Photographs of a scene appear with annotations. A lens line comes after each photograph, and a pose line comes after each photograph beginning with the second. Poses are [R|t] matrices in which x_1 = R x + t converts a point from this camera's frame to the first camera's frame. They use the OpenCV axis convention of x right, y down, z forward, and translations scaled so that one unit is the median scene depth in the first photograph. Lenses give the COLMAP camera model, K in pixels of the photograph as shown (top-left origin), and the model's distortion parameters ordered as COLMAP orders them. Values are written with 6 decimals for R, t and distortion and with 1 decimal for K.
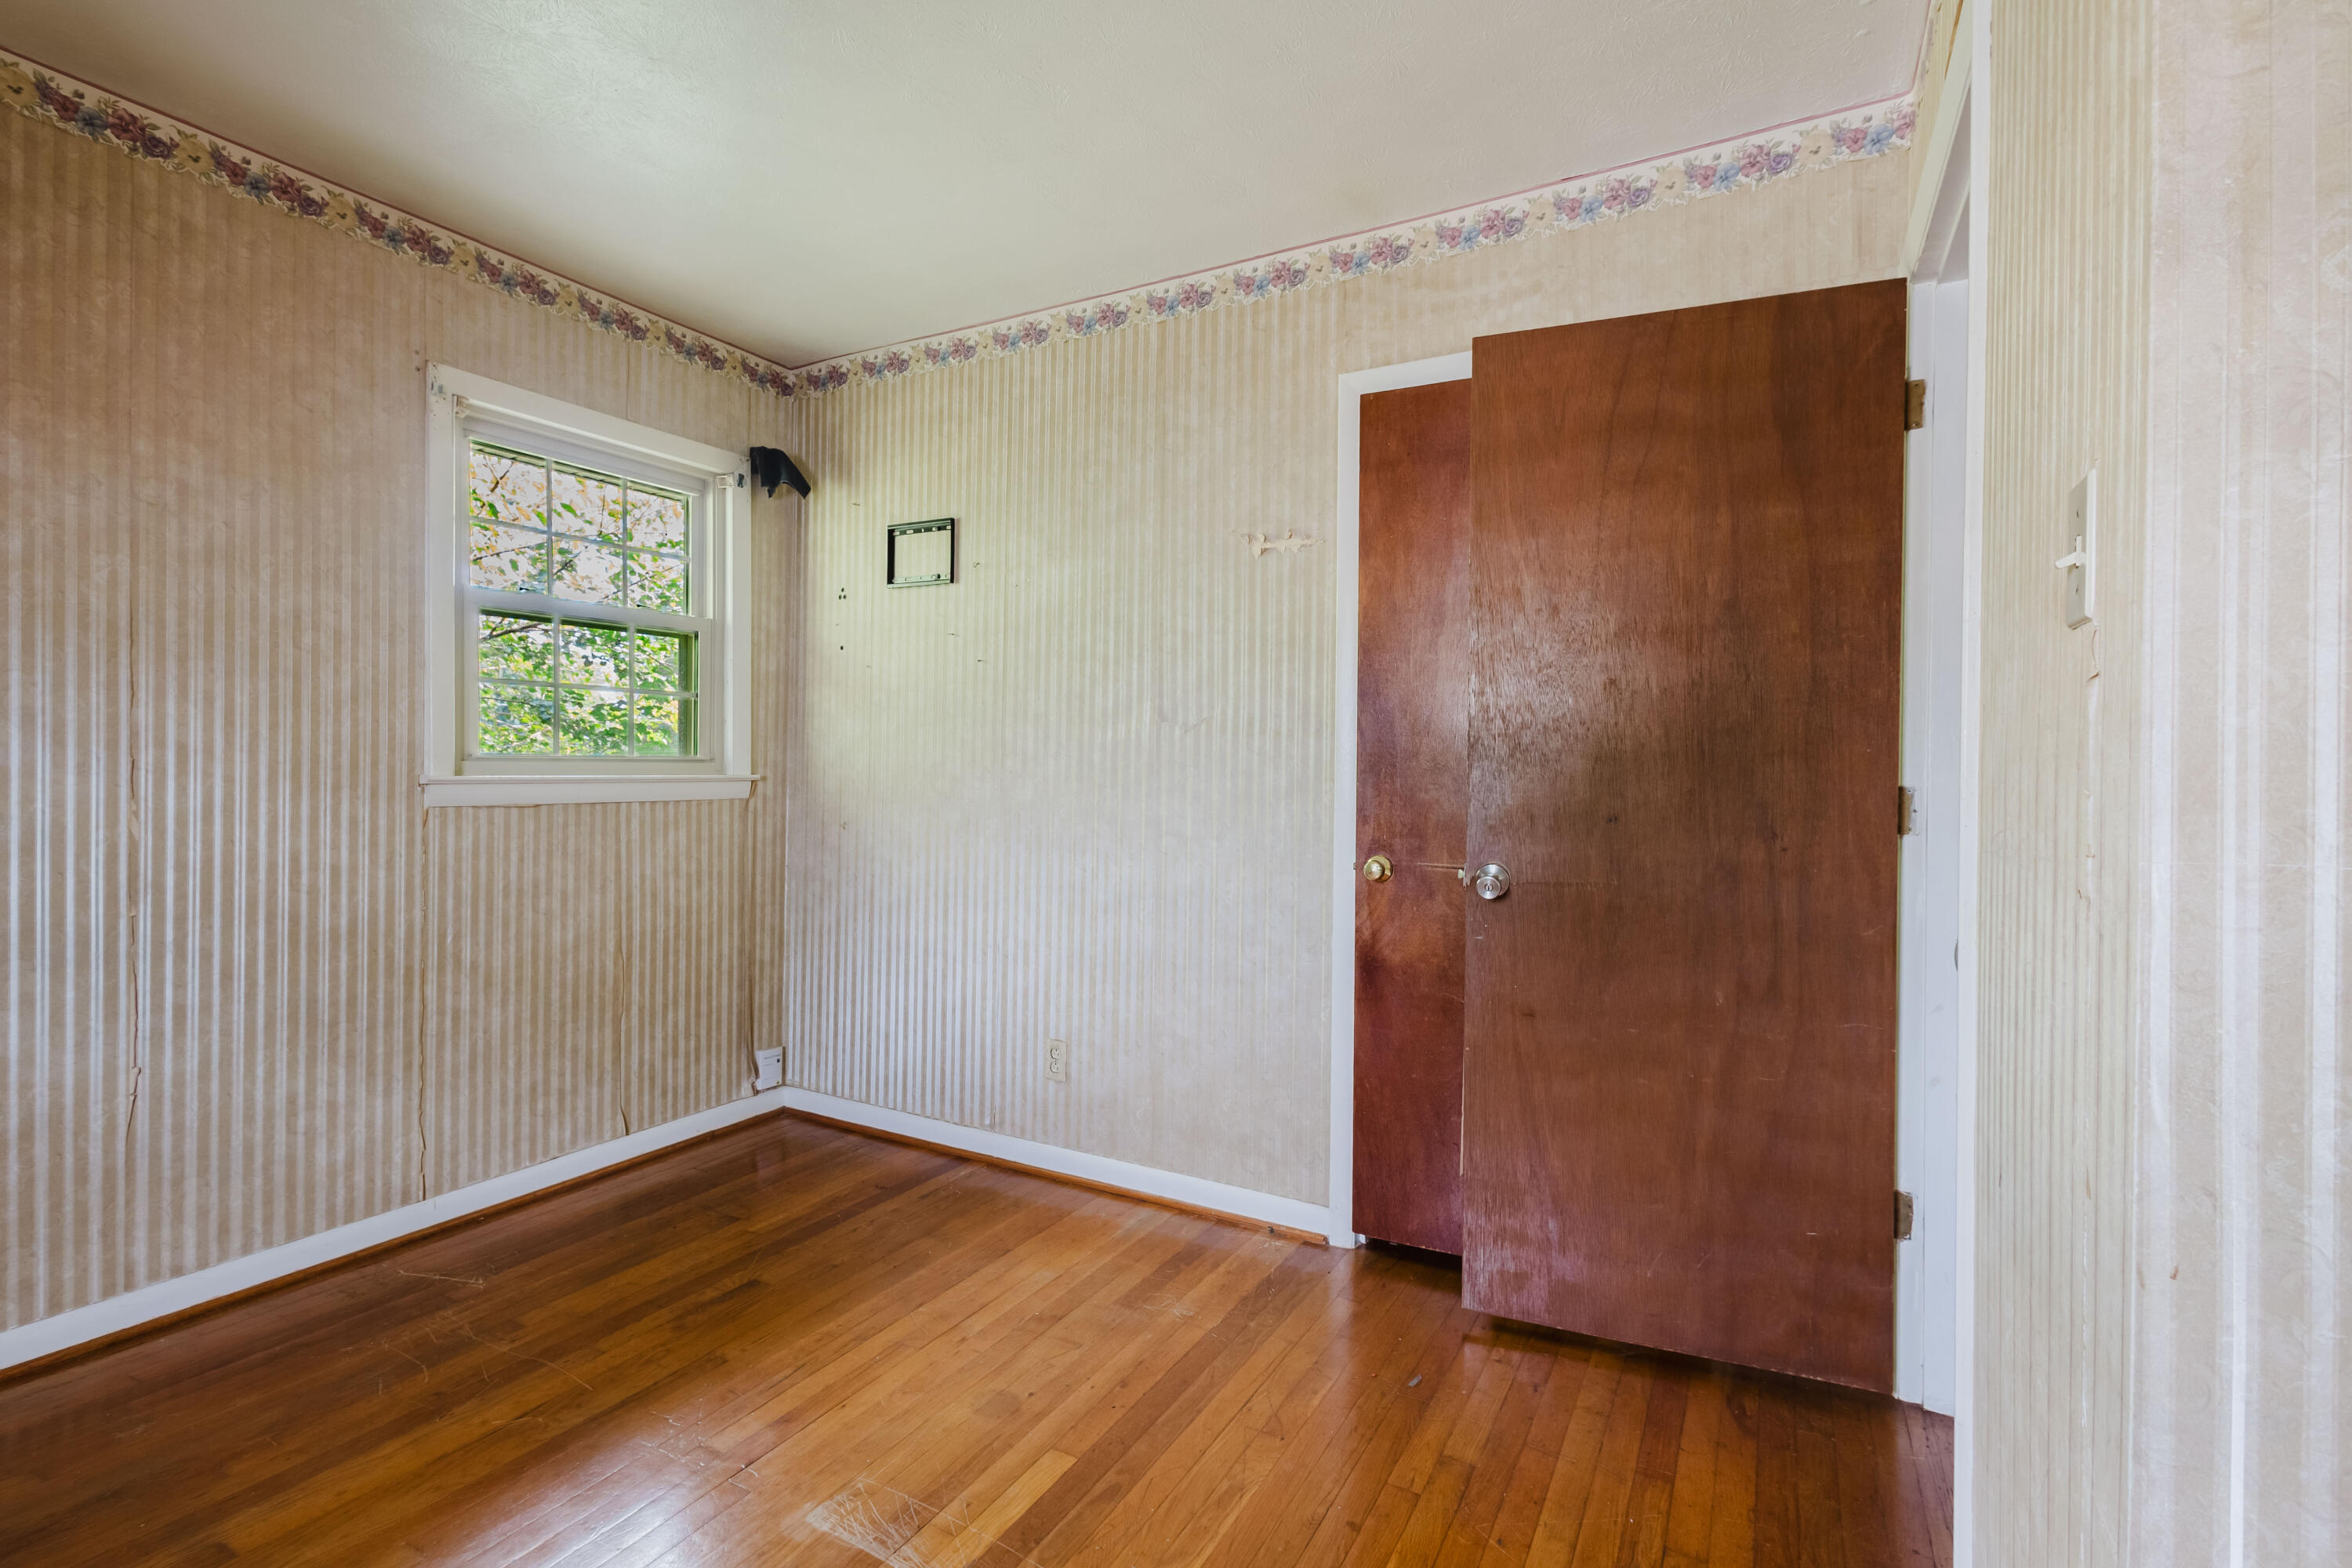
lens RADIAL K [[1082.3, 0, 1176.7], [0, 1082.3, 772.6], [0, 0, 1]] dist [0.014161, -0.002741]
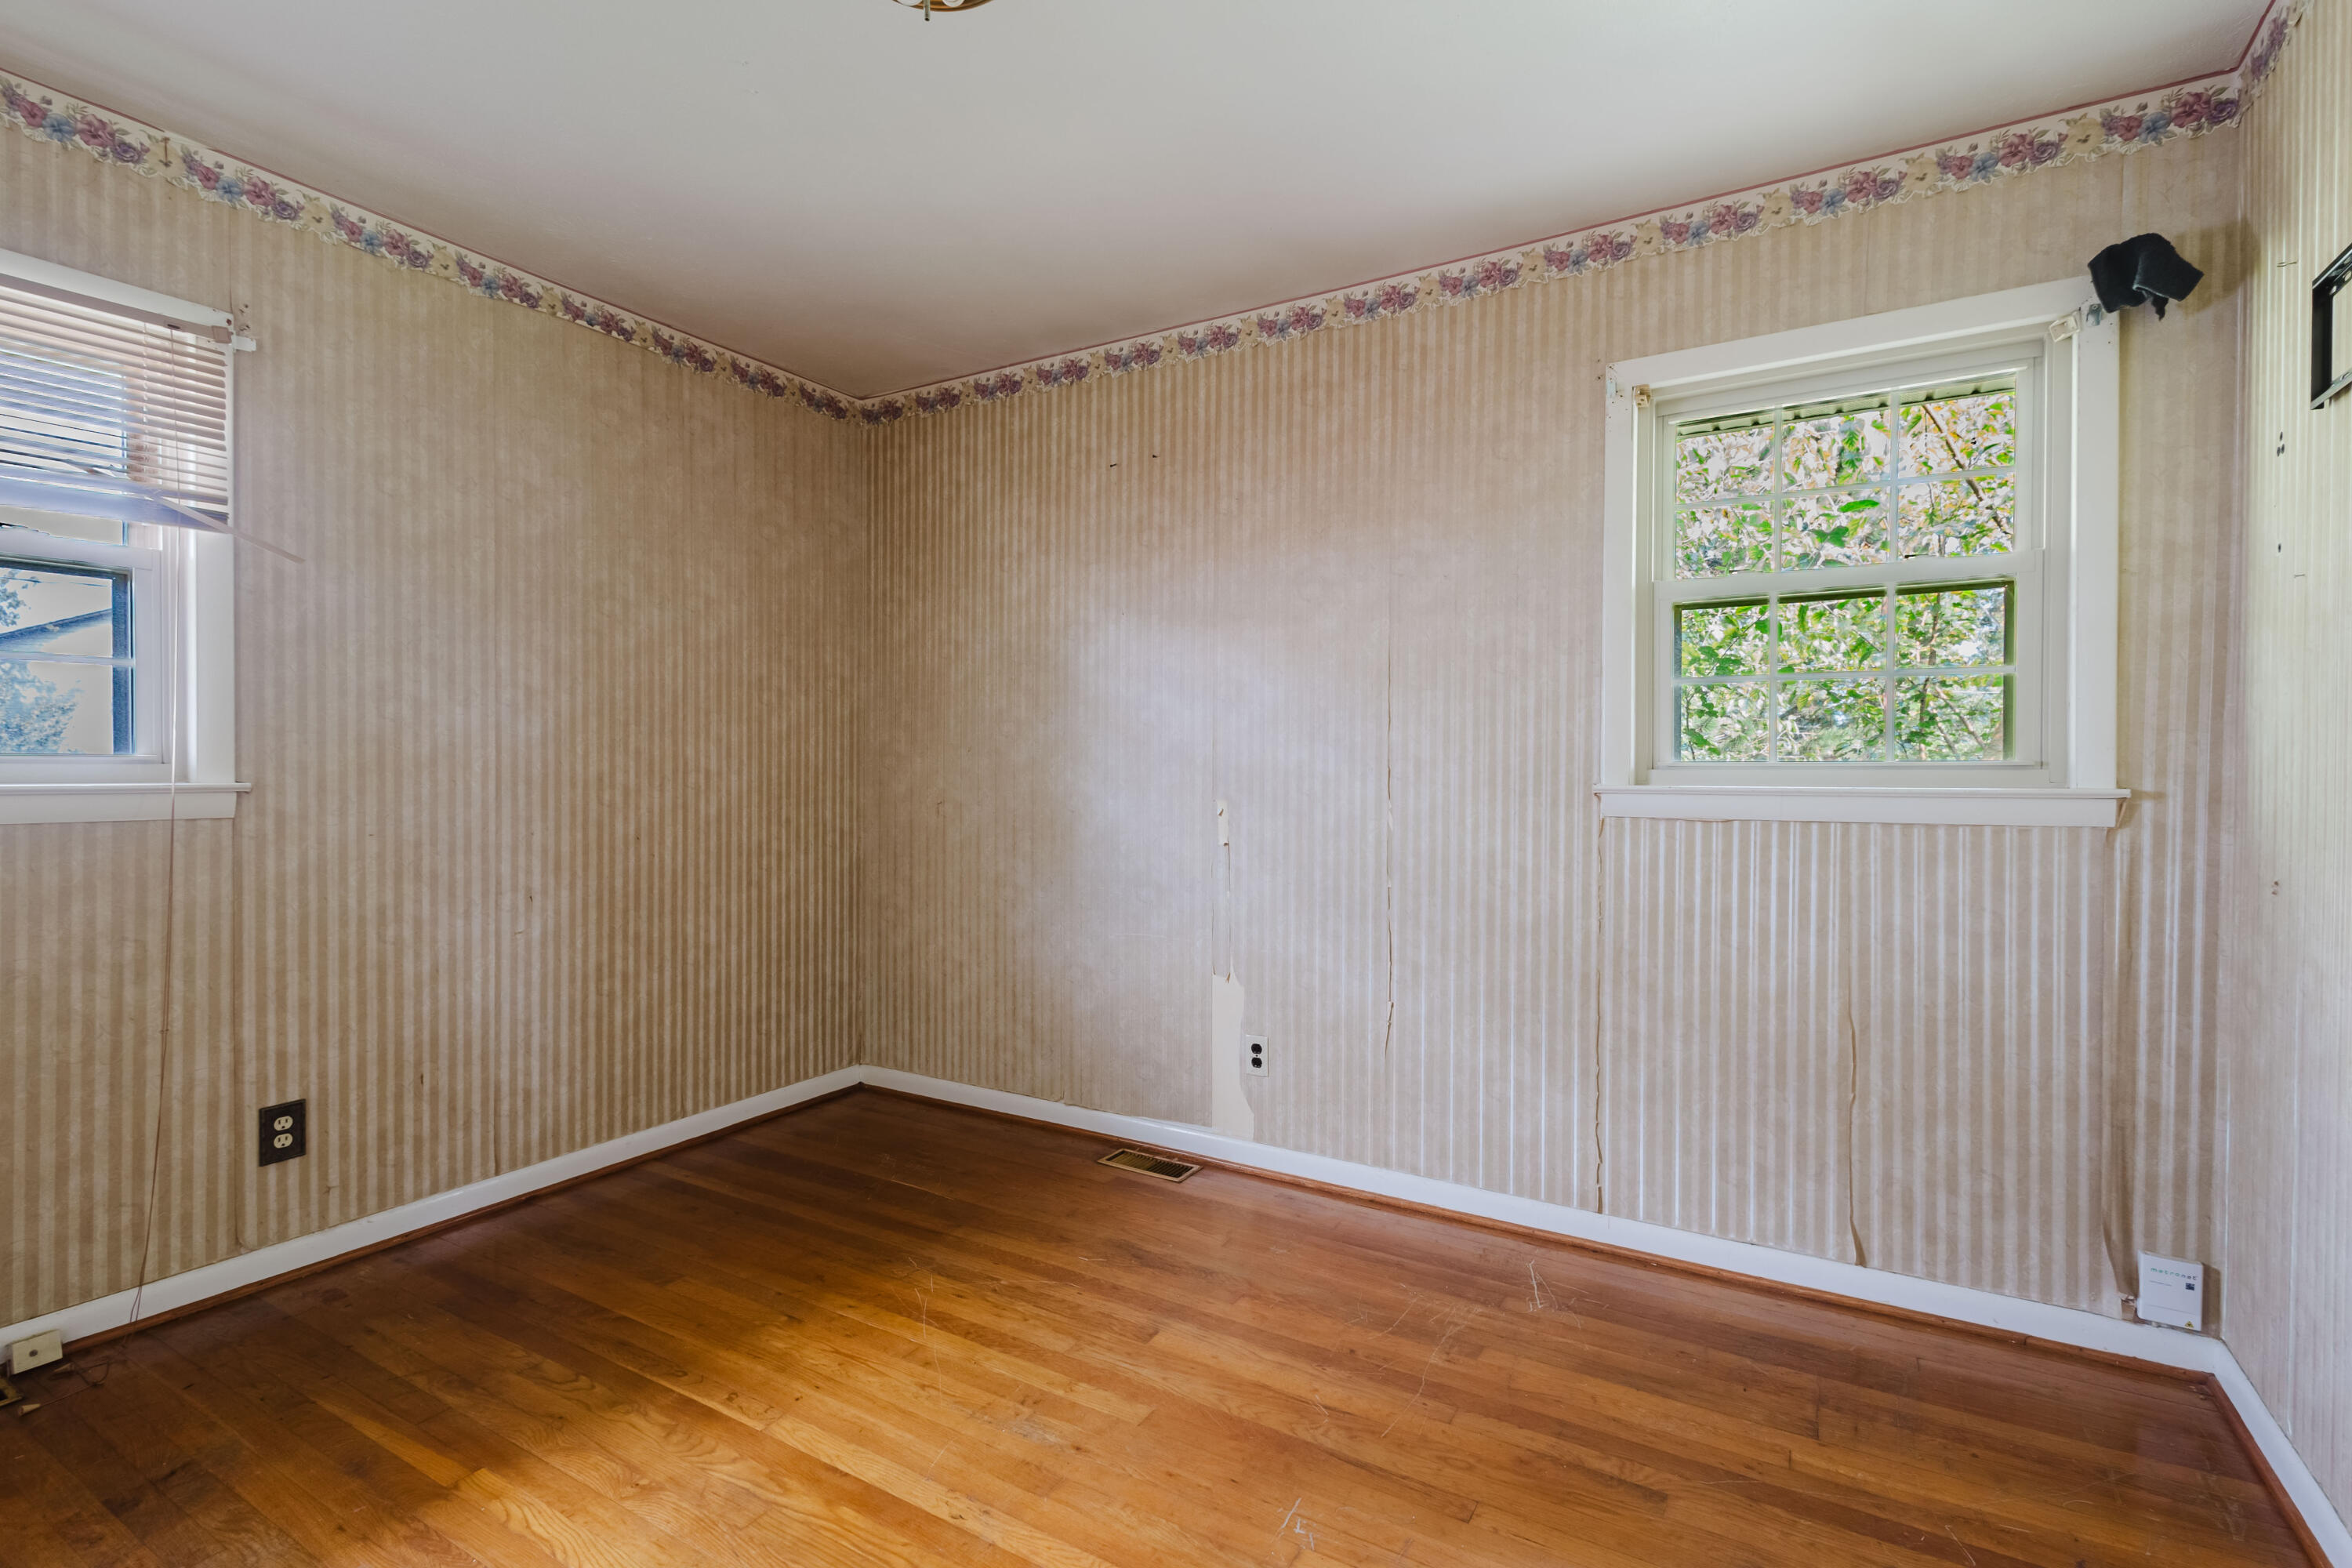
lens RADIAL K [[1082.3, 0, 1173.0], [0, 1082.3, 778.5], [0, 0, 1]] dist [0.014161, -0.002741]
pose [[-0.027834, -0.001403, -0.999612, 0.298386], [-0.008990, 0.999959, -0.001153, 0.001806], [0.999572, 0.008954, -0.027845, 0.618686]]
